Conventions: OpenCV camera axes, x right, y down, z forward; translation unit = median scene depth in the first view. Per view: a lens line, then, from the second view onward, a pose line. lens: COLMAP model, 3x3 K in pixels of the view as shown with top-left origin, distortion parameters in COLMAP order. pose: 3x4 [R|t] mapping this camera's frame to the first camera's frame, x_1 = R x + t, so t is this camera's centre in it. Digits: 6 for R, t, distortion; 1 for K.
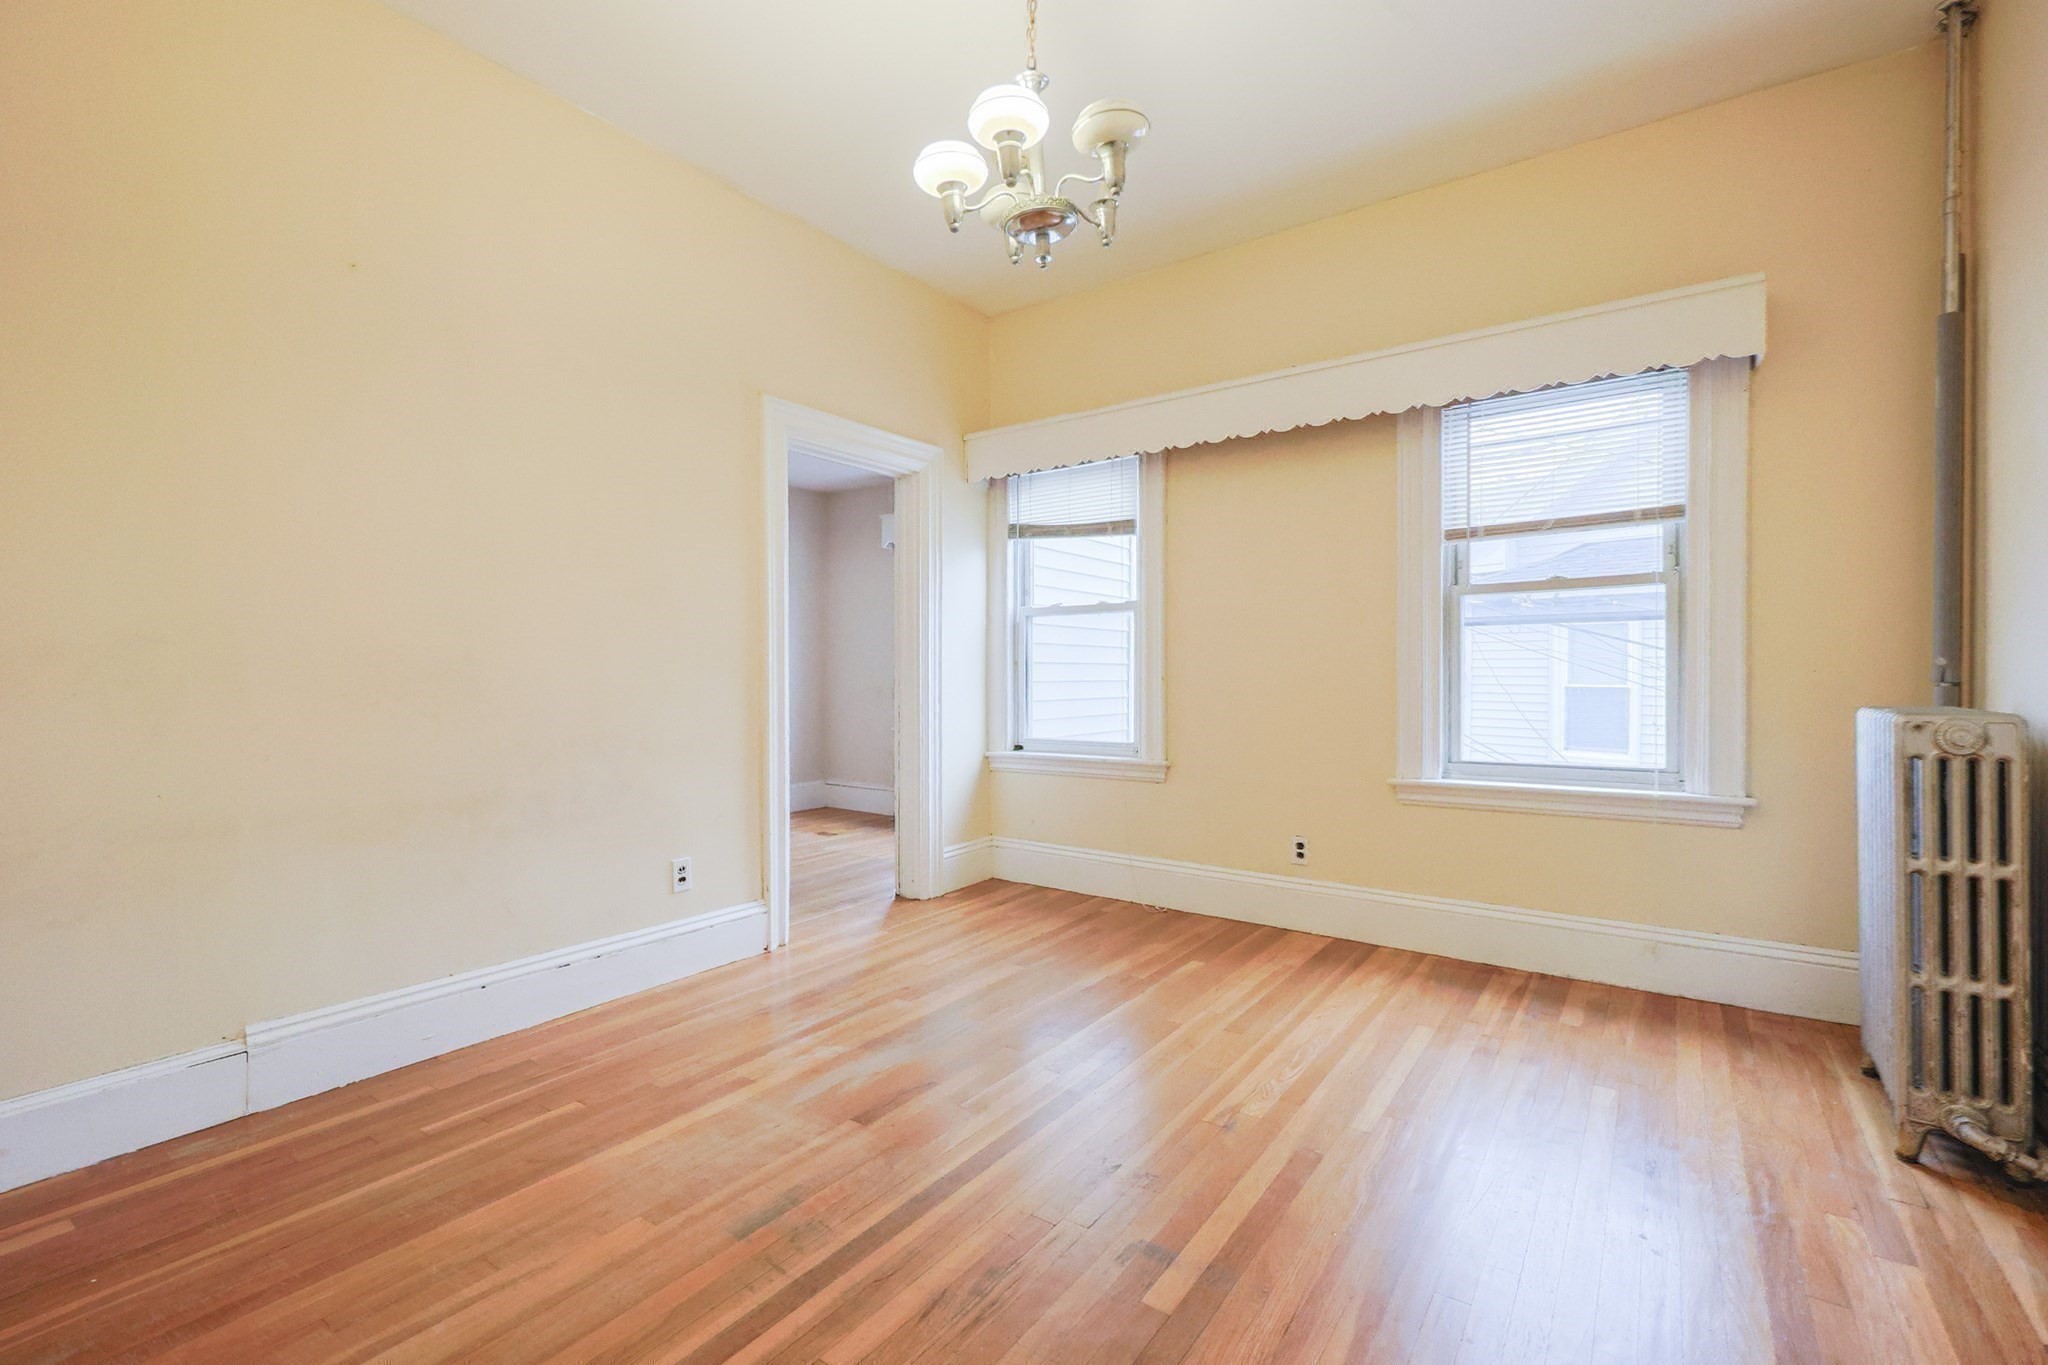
lens RADIAL K [[874.4, 0, 1024.0], [0, 874.4, 682.5], [0, 0, 1]] dist [0.000802, 0.000179]
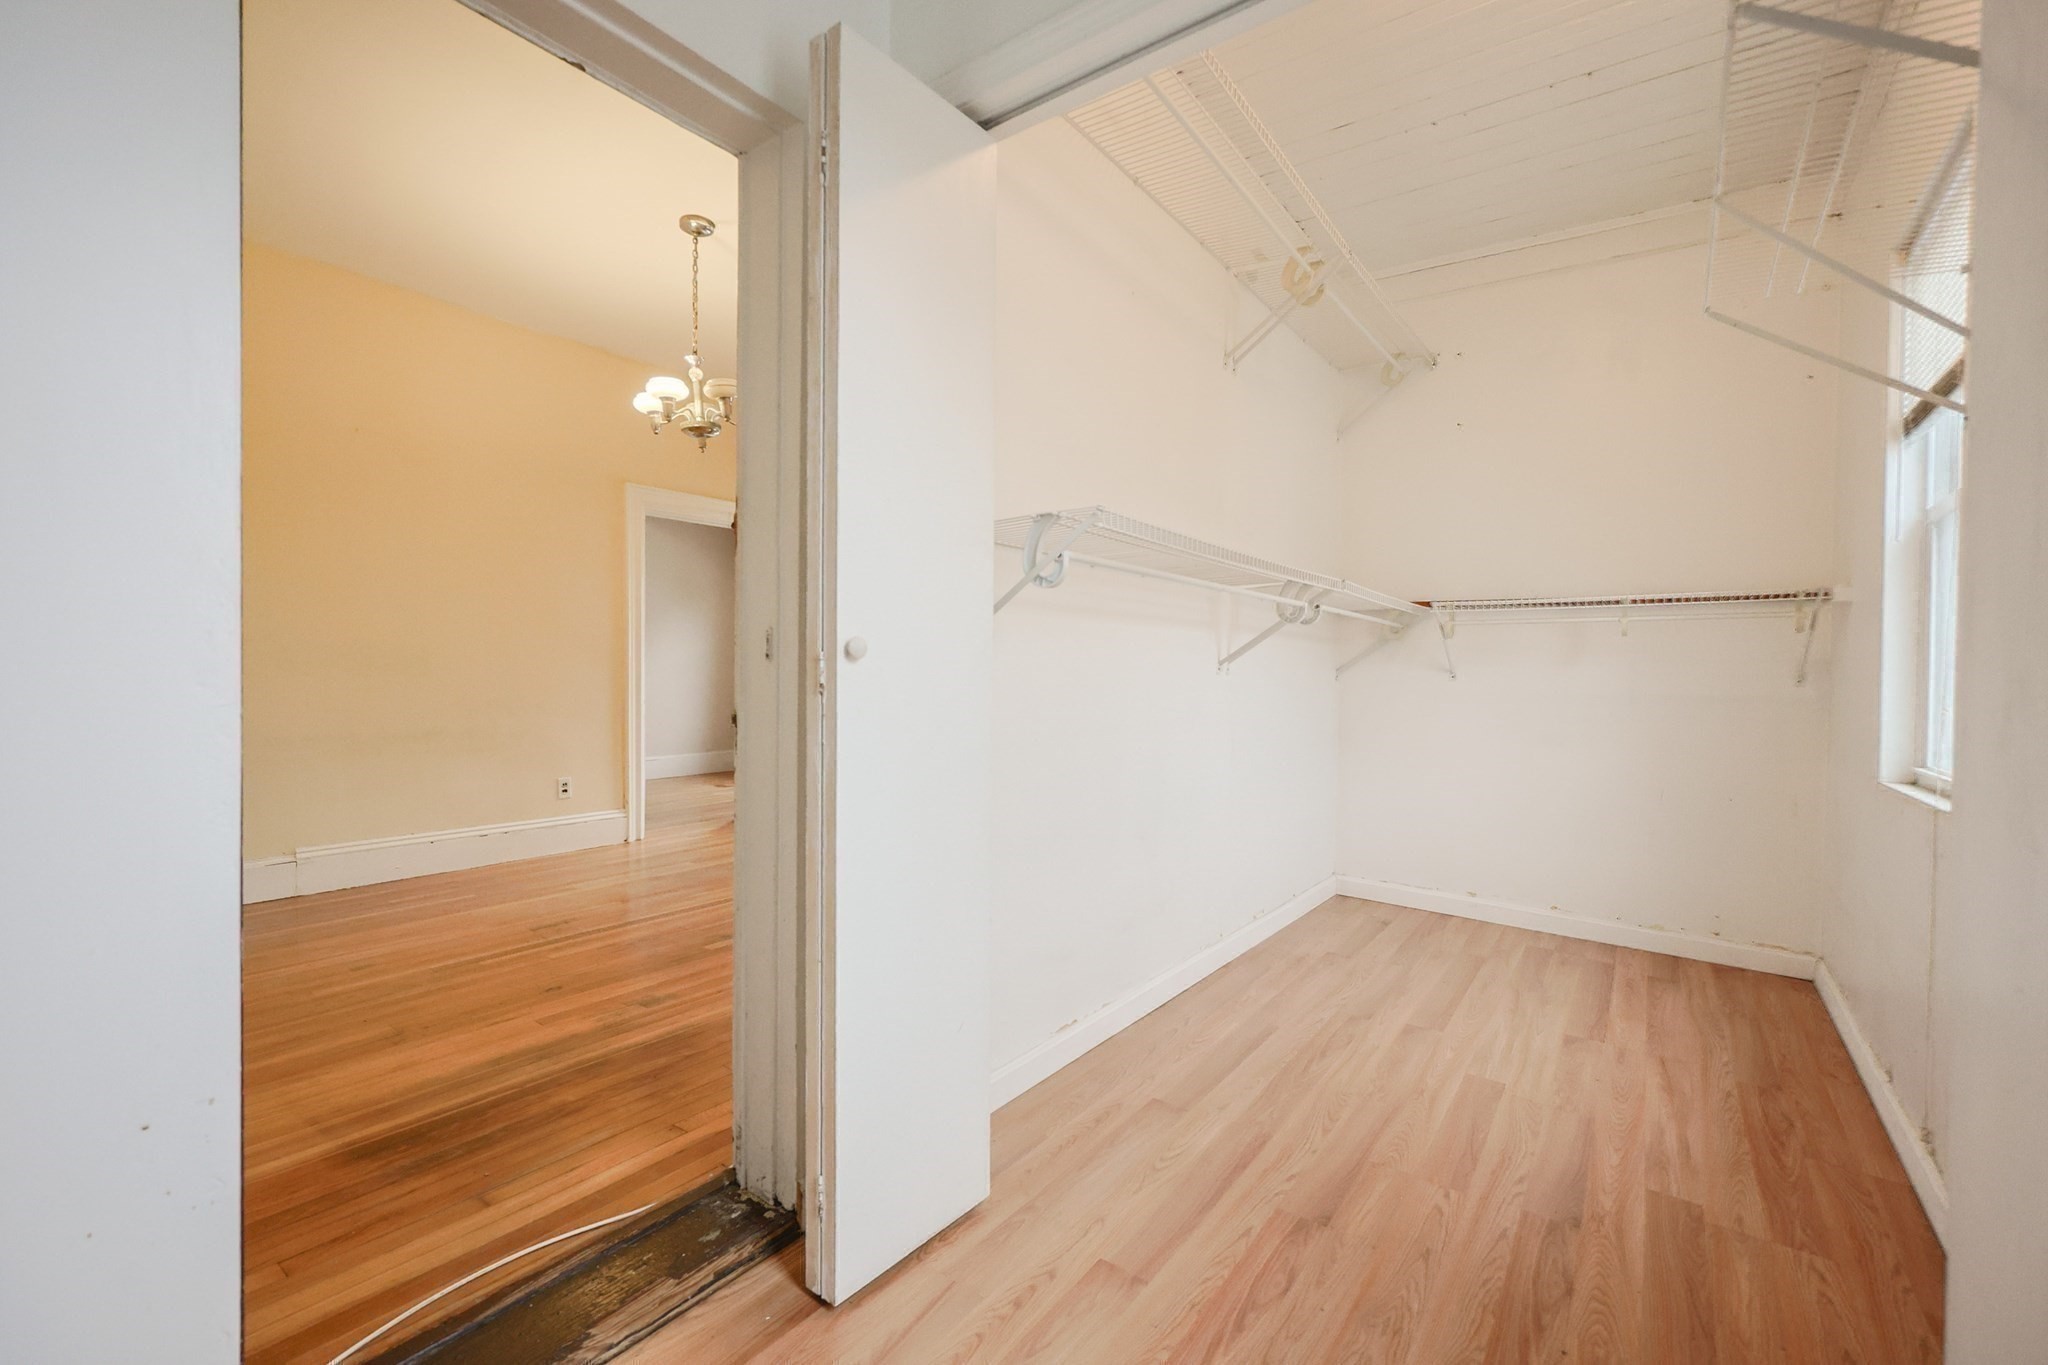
lens RADIAL K [[846.8, 0, 1022.0], [0, 846.8, 690.2], [0, 0, 1]] dist [-0.000480, 0.000445]
pose [[0.999827, 0.012519, -0.013750, 0.661680], [-0.012421, 0.999897, 0.007137, 0.029584], [0.013838, -0.006965, 0.999880, -0.760629]]
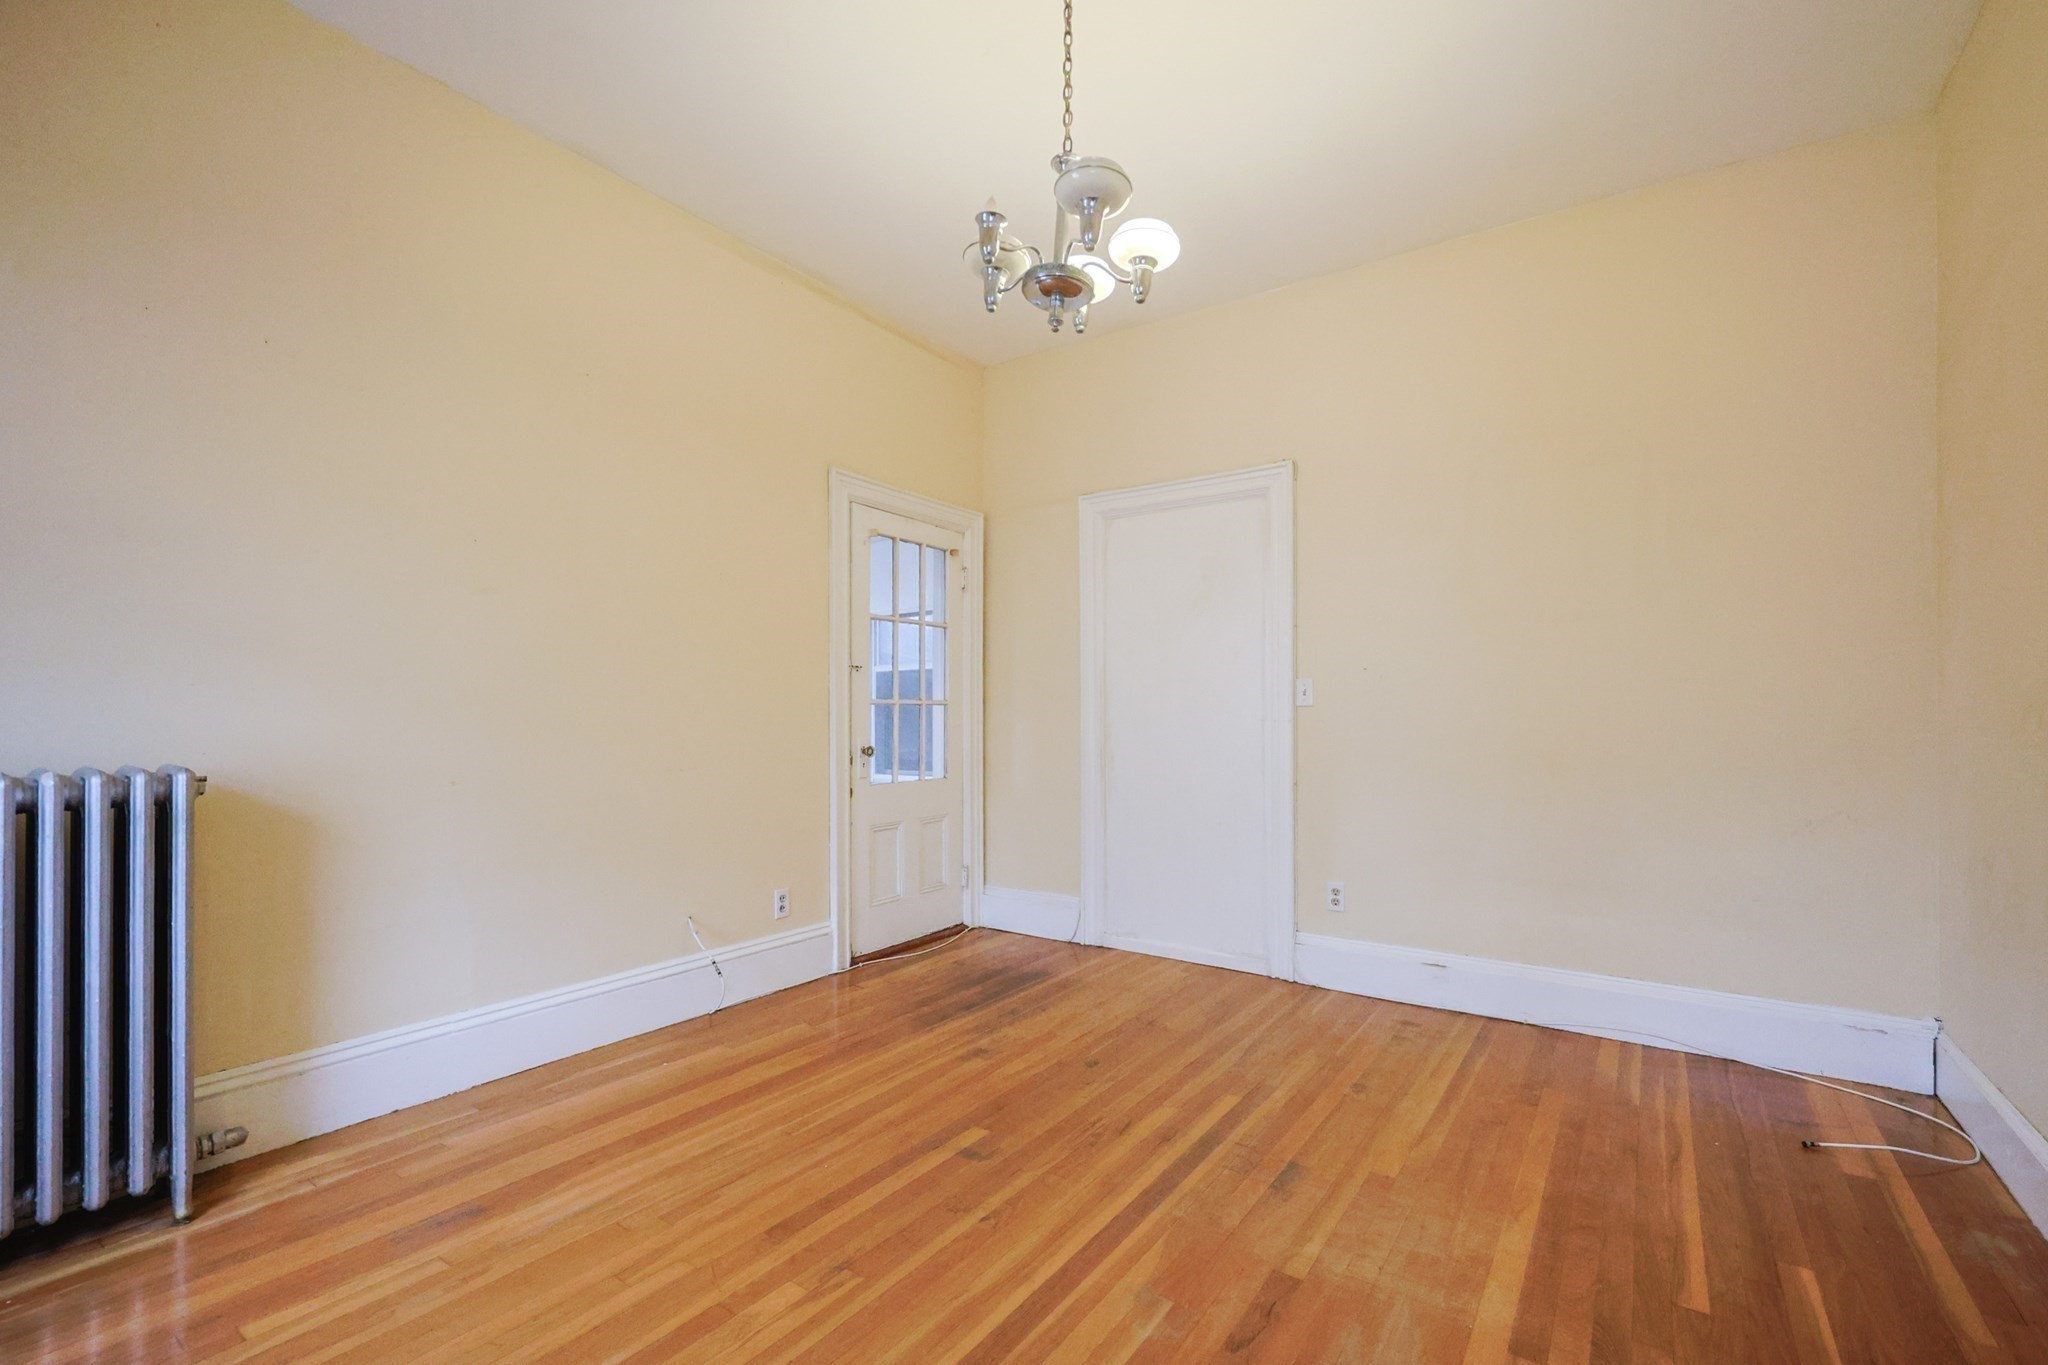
lens RADIAL K [[865.0, 0, 1017.2], [0, 865.0, 724.3], [0, 0, 1]] dist [0.000349, 0.000043]
pose [[-0.999976, 0.003462, -0.005957, 0.064196], [0.003378, 0.999896, 0.014053, -0.021454], [0.006005, 0.014033, -0.999884, 1.753463]]
